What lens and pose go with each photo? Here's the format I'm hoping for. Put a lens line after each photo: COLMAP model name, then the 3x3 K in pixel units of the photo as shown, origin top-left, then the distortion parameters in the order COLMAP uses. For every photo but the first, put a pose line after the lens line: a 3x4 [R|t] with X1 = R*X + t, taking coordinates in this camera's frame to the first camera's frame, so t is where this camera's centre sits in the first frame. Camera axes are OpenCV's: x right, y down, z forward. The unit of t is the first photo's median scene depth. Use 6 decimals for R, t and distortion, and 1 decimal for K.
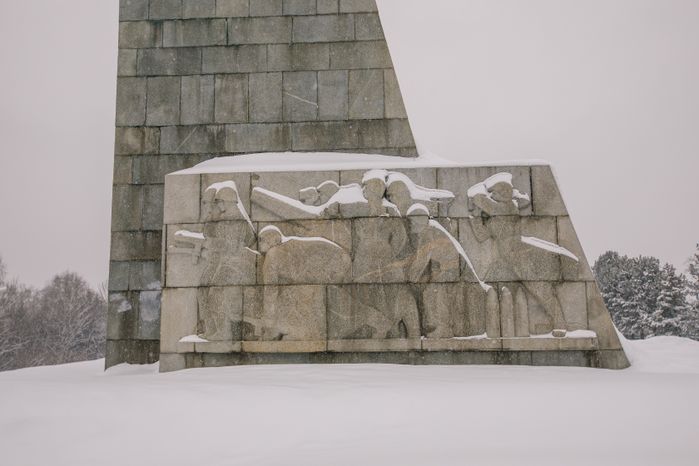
lens RADIAL K [[694.3, 0, 349.3], [0, 694.3, 230.9], [0, 0, 1]] dist [0.007735, 0.000000]
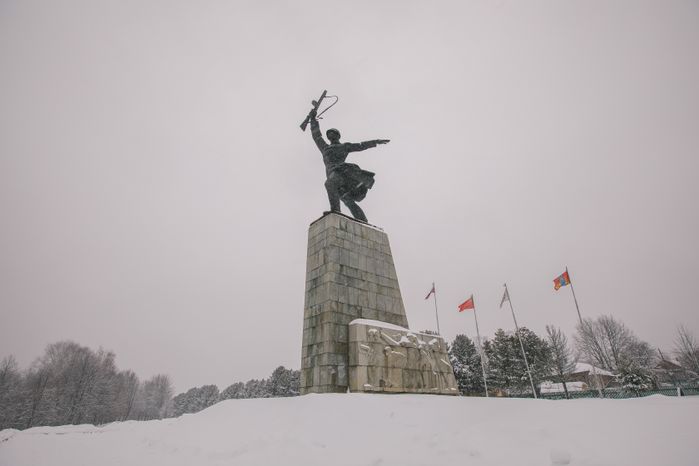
lens RADIAL K [[368.9, 0, 350.8], [0, 368.9, 234.9], [0, 0, 1]] dist [-0.001100, -0.000050]
pose [[0.733009, 0.300755, 0.610119, -1.343712], [-0.104593, 0.936111, -0.335792, 0.092056], [-0.672130, 0.182324, 0.717634, -0.131836]]
